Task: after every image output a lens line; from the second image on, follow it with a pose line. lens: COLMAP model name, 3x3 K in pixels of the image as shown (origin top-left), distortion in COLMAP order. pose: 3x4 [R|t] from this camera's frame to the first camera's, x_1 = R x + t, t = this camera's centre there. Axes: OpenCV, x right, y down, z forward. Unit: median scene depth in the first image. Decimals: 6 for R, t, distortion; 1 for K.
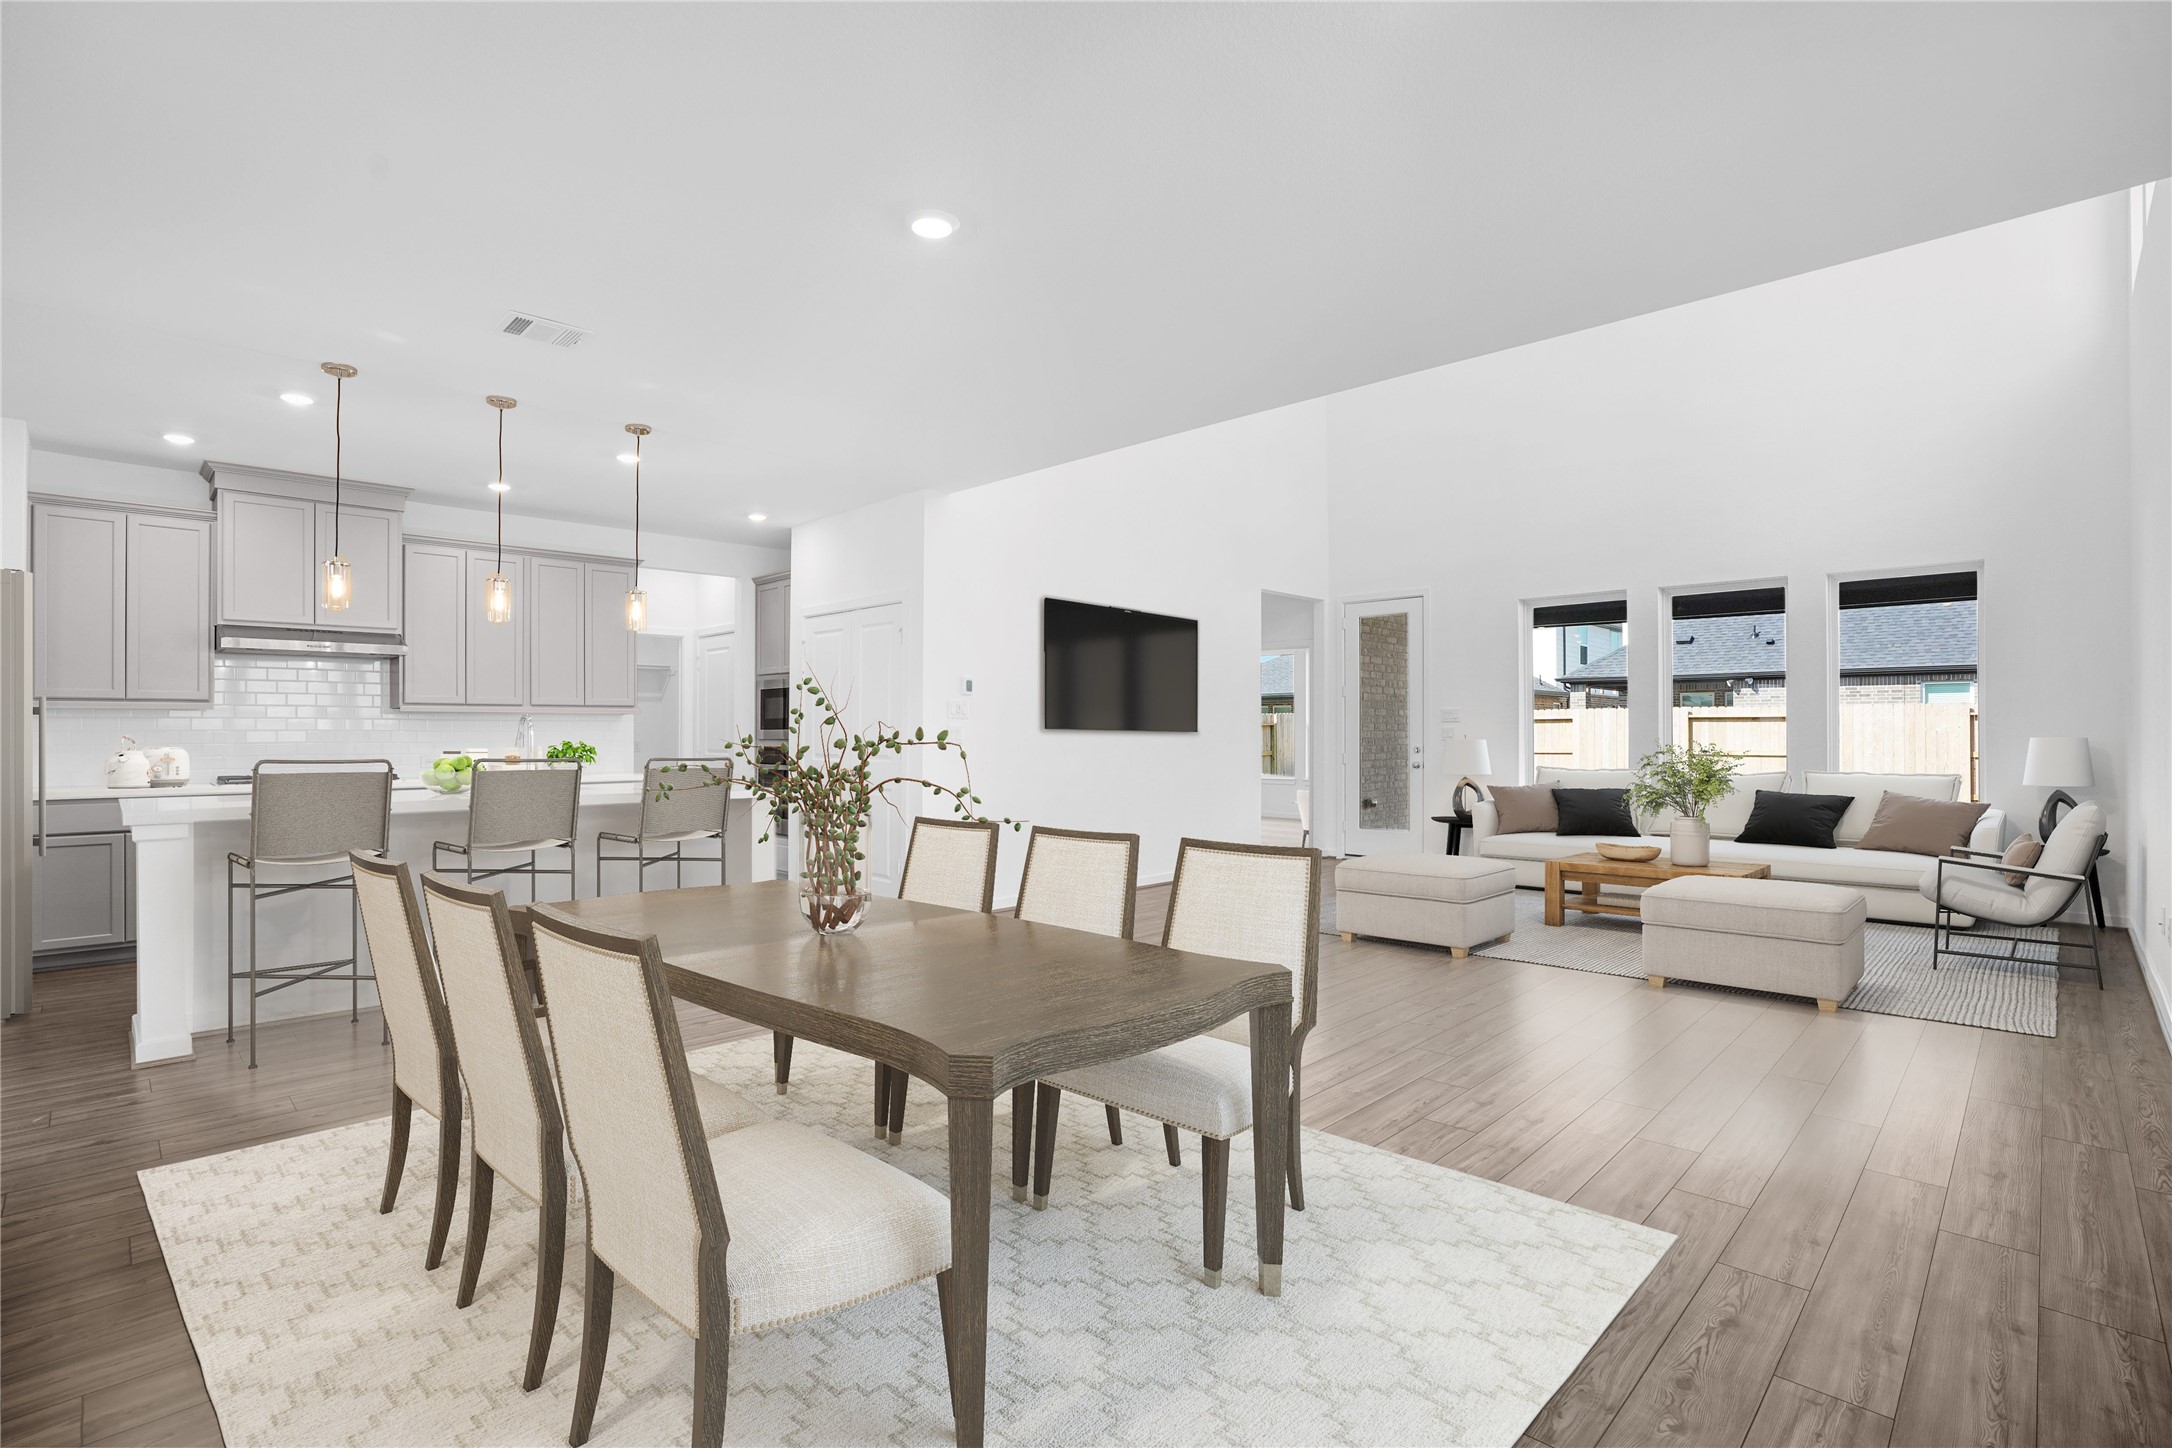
lens RADIAL K [[1025.7, 0, 1076.2], [0, 1025.7, 736.4], [0, 0, 1]] dist [-0.047036, 0.018653]
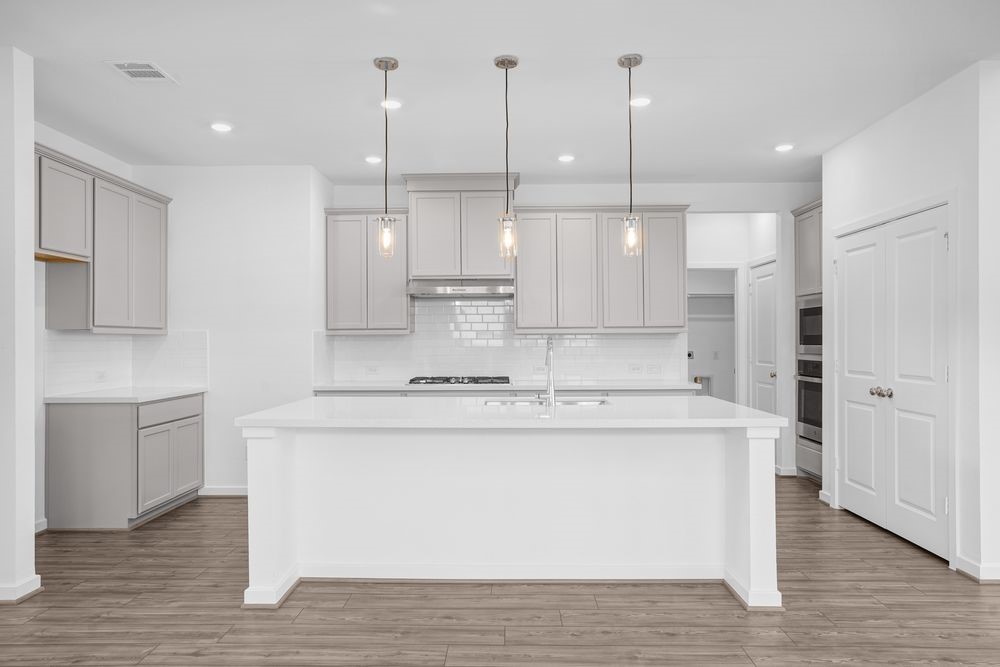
lens RADIAL K [[654.9, 0, 483.4], [0, 654.9, 336.4], [0, 0, 1]] dist [-0.006612, -0.000755]
pose [[0.695990, -0.006899, -0.718018, -0.045490], [0.001215, 0.999964, -0.008430, -0.012920], [0.718050, 0.004995, 0.695973, 0.328540]]
